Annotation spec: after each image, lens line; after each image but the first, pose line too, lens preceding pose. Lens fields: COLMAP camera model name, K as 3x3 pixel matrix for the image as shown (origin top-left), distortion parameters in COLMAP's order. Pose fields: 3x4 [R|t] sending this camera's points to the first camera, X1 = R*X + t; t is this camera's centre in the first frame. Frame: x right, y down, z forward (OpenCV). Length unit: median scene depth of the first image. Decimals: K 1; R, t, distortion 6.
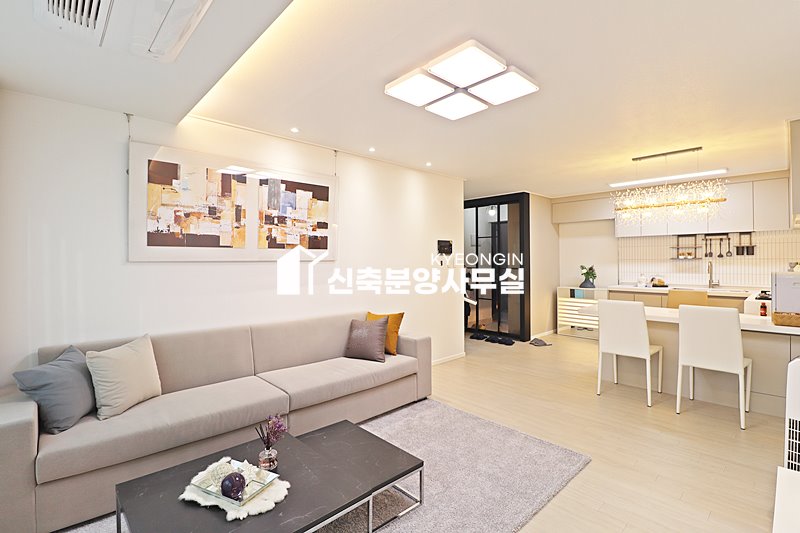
lens RADIAL K [[372.6, 0, 400.2], [0, 372.6, 260.5], [0, 0, 1]] dist [0.017438, -0.022025]
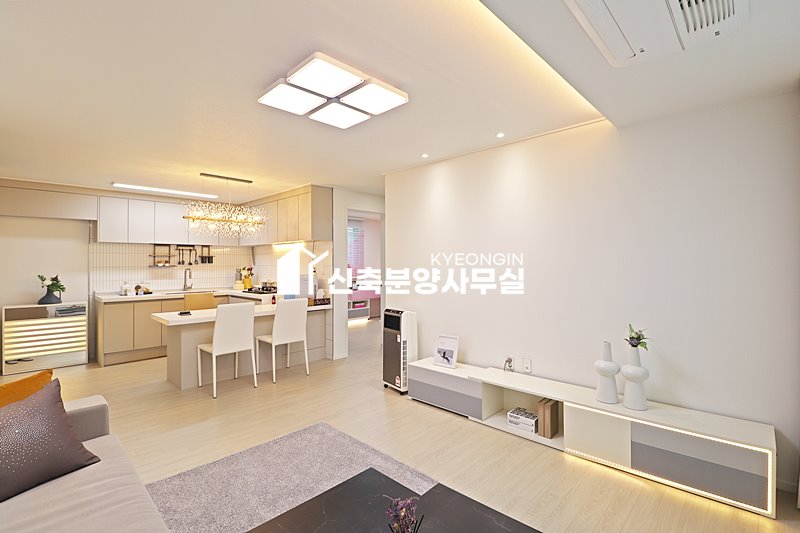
lens RADIAL K [[372.6, 0, 400.2], [0, 372.6, 260.5], [0, 0, 1]] dist [0.017438, -0.022025]
pose [[-0.046770, 0.014126, 0.998806, -0.376349], [0.007564, 0.999876, -0.013787, -0.001242], [-0.998877, 0.006910, -0.046871, 0.380158]]
